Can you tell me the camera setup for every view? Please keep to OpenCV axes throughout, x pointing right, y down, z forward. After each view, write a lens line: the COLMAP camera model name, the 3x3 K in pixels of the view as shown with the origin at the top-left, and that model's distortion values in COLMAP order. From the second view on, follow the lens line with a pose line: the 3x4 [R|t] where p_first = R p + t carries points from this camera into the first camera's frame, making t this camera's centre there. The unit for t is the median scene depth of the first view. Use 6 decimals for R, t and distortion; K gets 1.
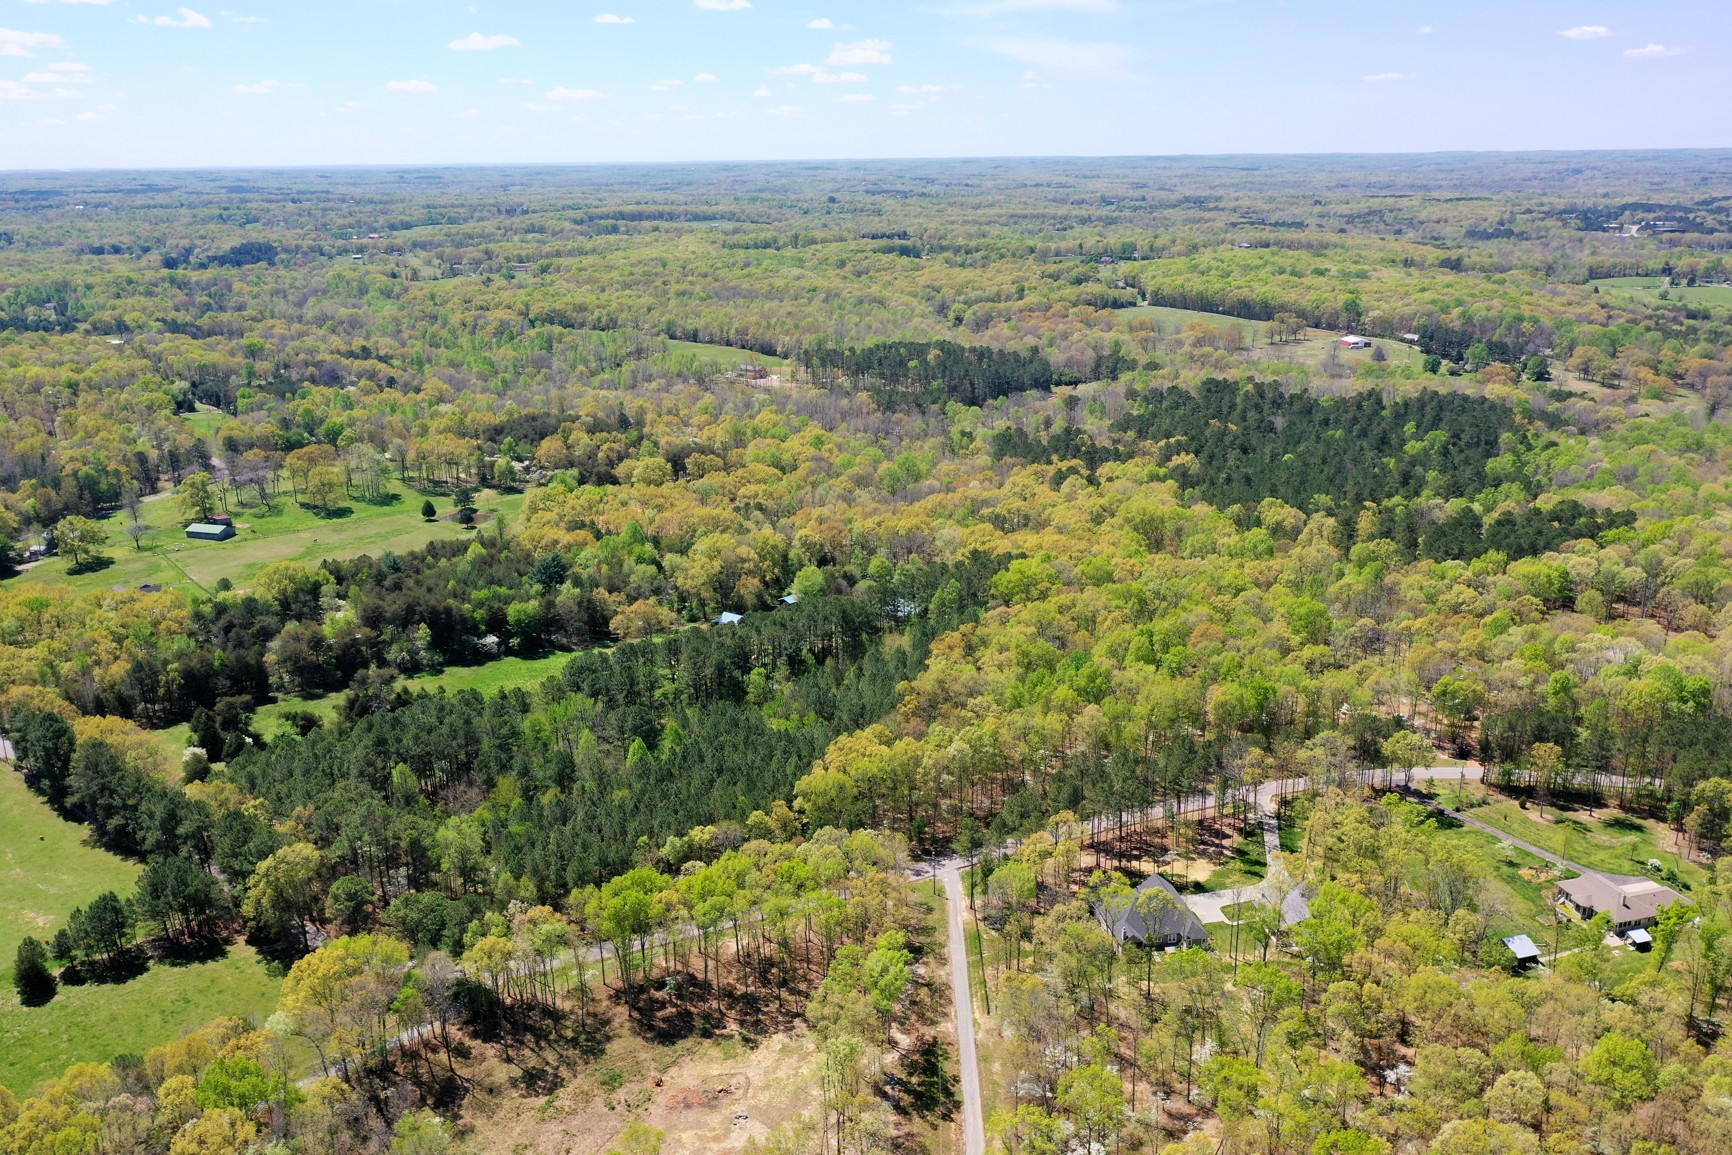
lens RADIAL K [[1382.1, 0, 864.1], [0, 1382.1, 549.9], [0, 0, 1]] dist [0.004615, -0.000636]
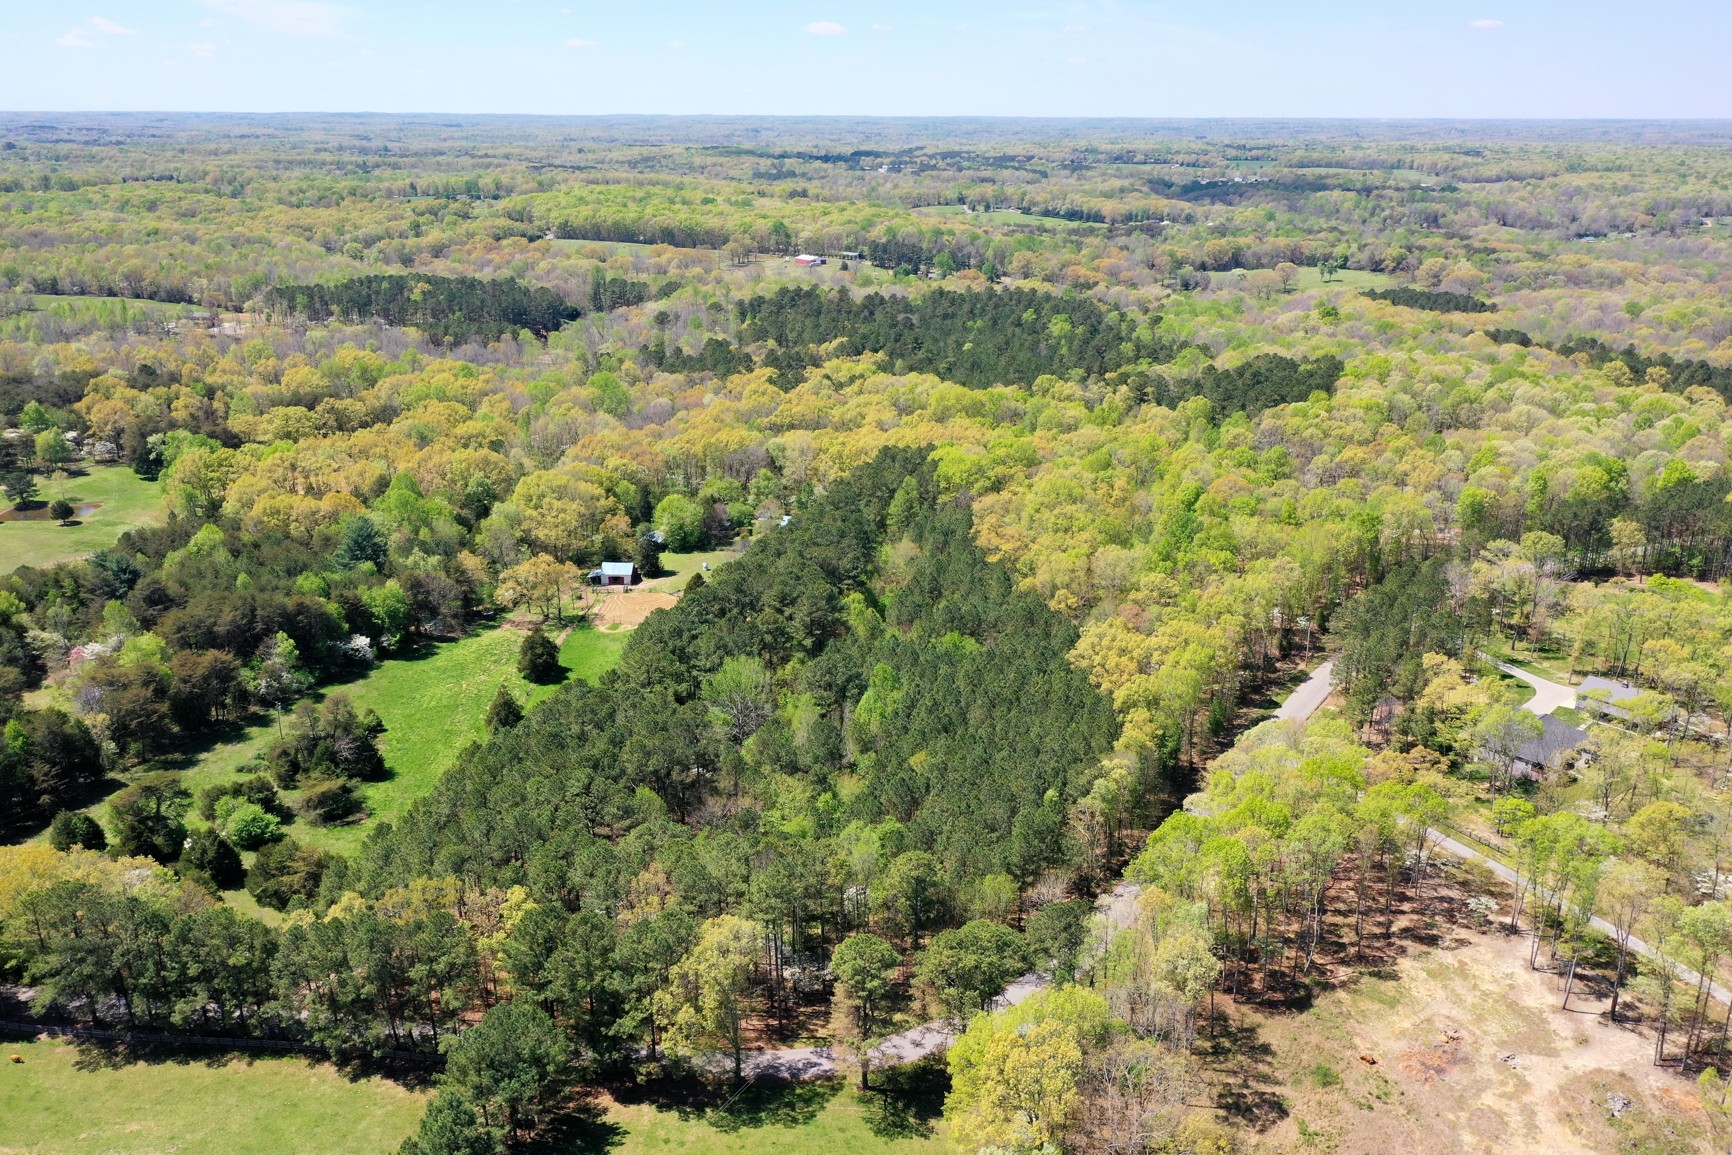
lens RADIAL K [[1370.6, 0, 866.0], [0, 1370.6, 577.5], [0, 0, 1]] dist [0.004276, -0.001157]
pose [[0.843603, -0.156087, 0.513781, -0.331761], [0.132878, 0.987743, 0.081899, 0.007999], [-0.520267, -0.000820, 0.854003, 0.218413]]
